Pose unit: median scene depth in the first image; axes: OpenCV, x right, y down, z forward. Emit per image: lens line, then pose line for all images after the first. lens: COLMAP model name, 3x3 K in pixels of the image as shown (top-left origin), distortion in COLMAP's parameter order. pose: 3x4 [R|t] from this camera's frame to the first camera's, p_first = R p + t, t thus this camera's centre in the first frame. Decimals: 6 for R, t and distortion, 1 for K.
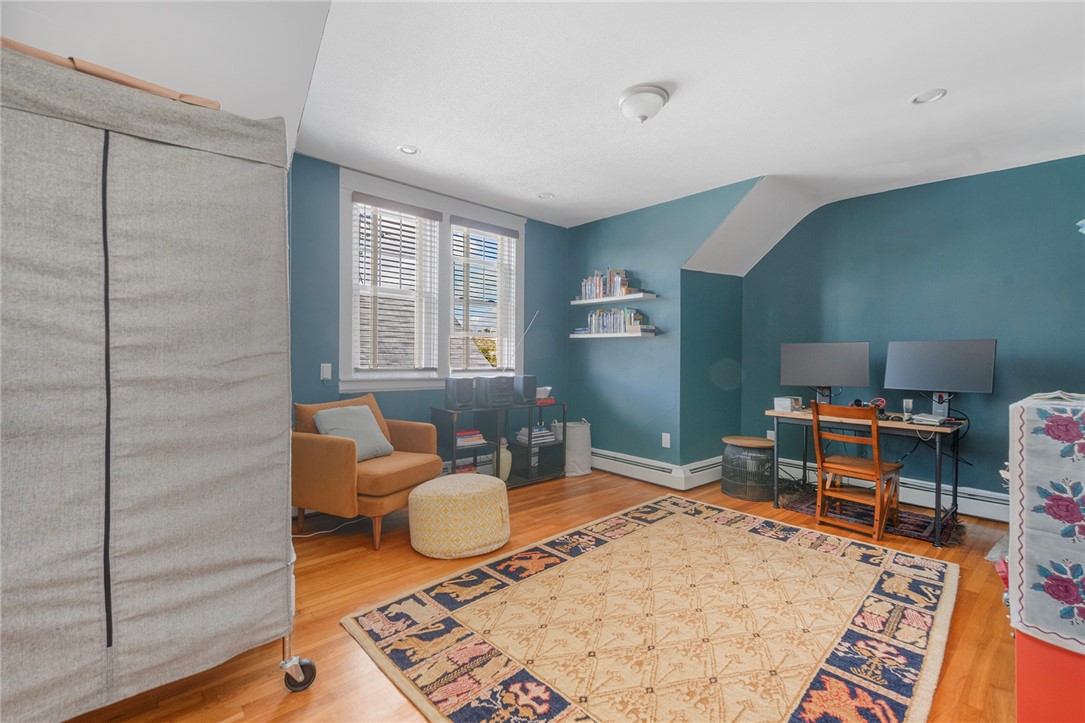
lens RADIAL K [[481.7, 0, 549.2], [0, 481.7, 359.2], [0, 0, 1]] dist [0.005656, -0.001537]
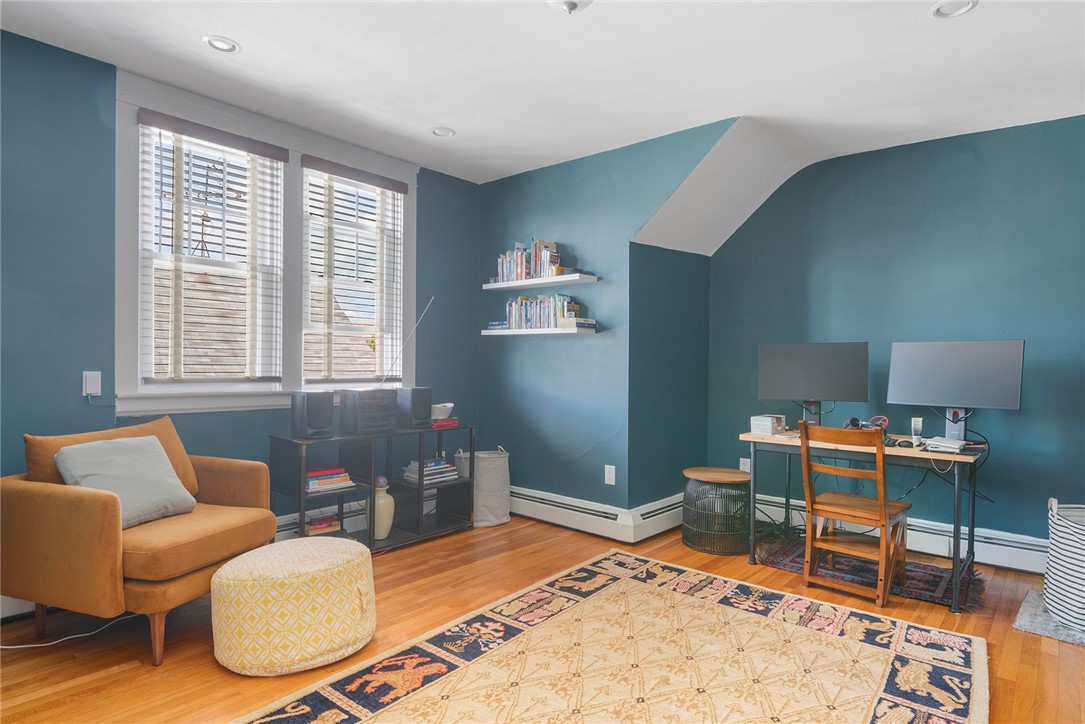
lens RADIAL K [[603.0, 0, 551.1], [0, 603.0, 369.0], [0, 0, 1]] dist [-0.000887, -0.001806]
pose [[0.991847, 0.000155, 0.127437, 0.048252], [-0.001249, 0.999963, 0.008505, -0.001421], [-0.127431, -0.008595, 0.991810, 0.133432]]
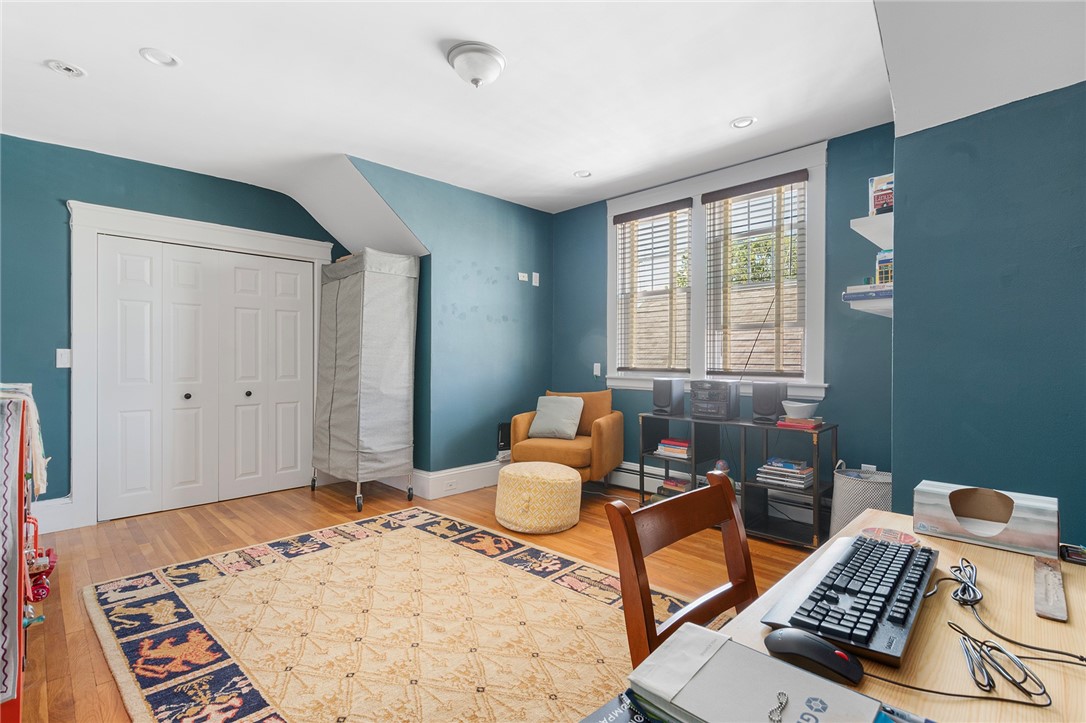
lens RADIAL K [[497.5, 0, 545.3], [0, 497.5, 364.2], [0, 0, 1]] dist [0.011674, -0.000265]
pose [[0.054282, 0.013224, -0.998438, 0.899182], [0.001055, 0.999911, 0.013301, -0.004973], [0.998525, -0.001776, 0.054263, 0.871019]]
